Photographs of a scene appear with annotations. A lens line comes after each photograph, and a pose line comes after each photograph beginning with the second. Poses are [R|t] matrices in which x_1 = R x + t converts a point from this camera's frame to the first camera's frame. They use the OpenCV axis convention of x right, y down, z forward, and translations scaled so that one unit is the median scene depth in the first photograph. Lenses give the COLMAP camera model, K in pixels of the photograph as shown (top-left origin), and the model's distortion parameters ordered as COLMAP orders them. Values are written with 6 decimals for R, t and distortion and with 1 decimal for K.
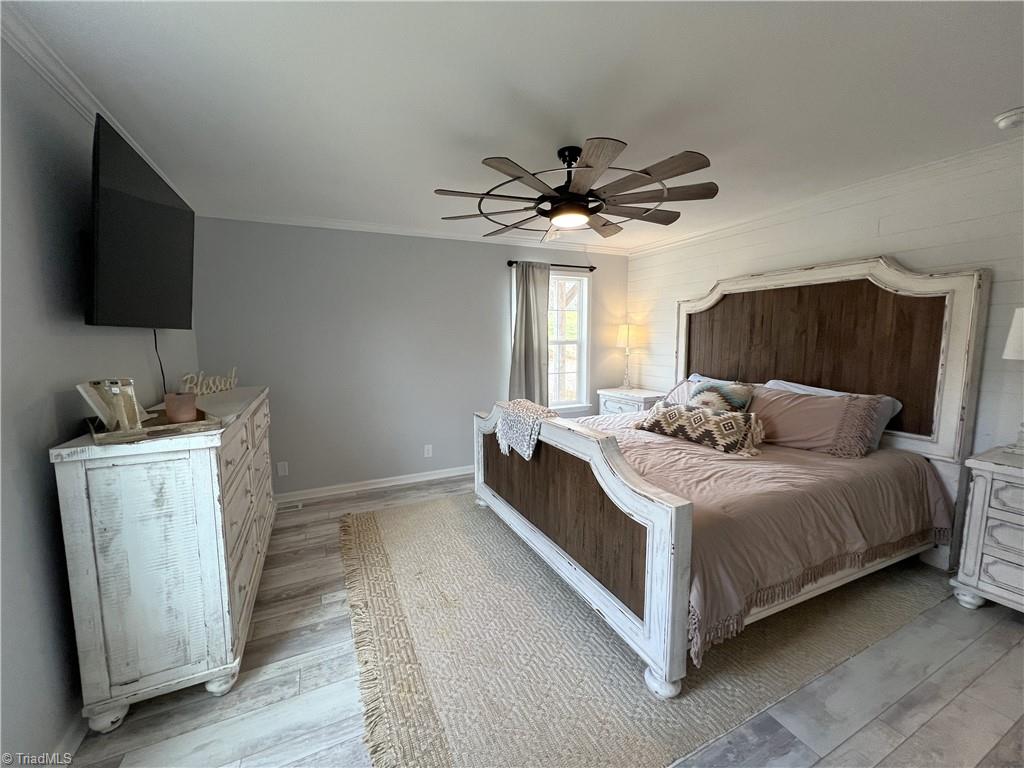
lens RADIAL K [[409.0, 0, 512.0], [0, 409.0, 384.0], [0, 0, 1]] dist [0.000822, 0.000103]
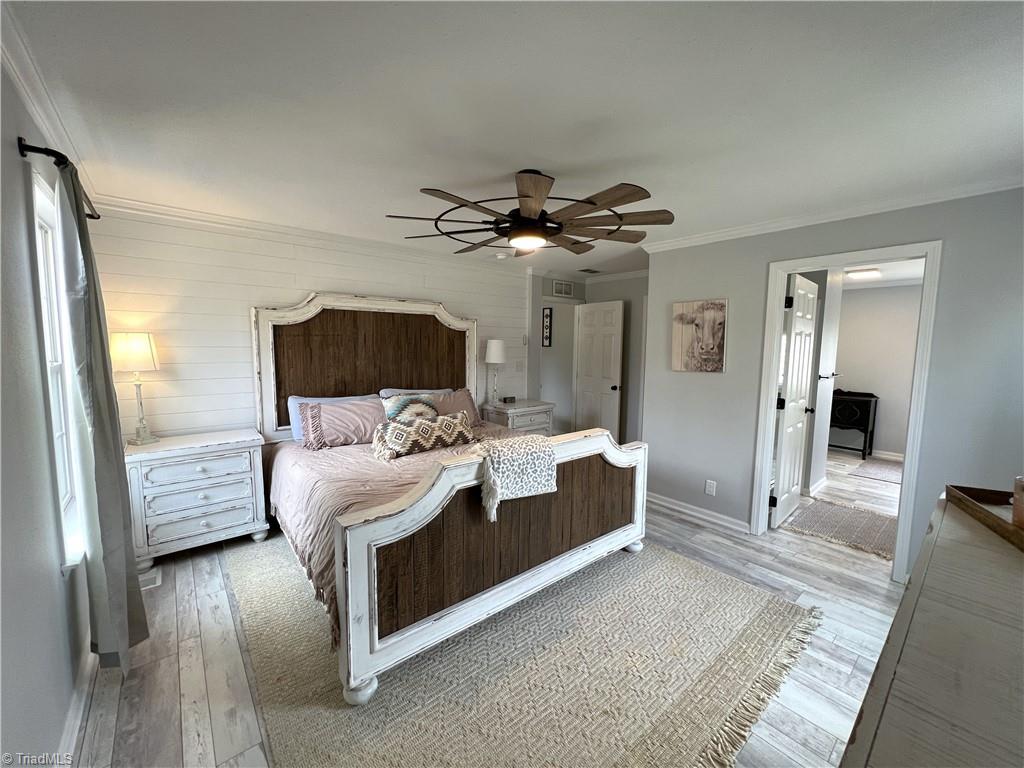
lens RADIAL K [[409.0, 0, 512.0], [0, 409.0, 384.0], [0, 0, 1]] dist [0.000822, 0.000103]
pose [[-0.252931, -0.088861, 0.963395, -0.681693], [0.102883, 0.987656, 0.118109, -0.146491], [-0.961998, 0.128990, -0.240667, 1.075059]]
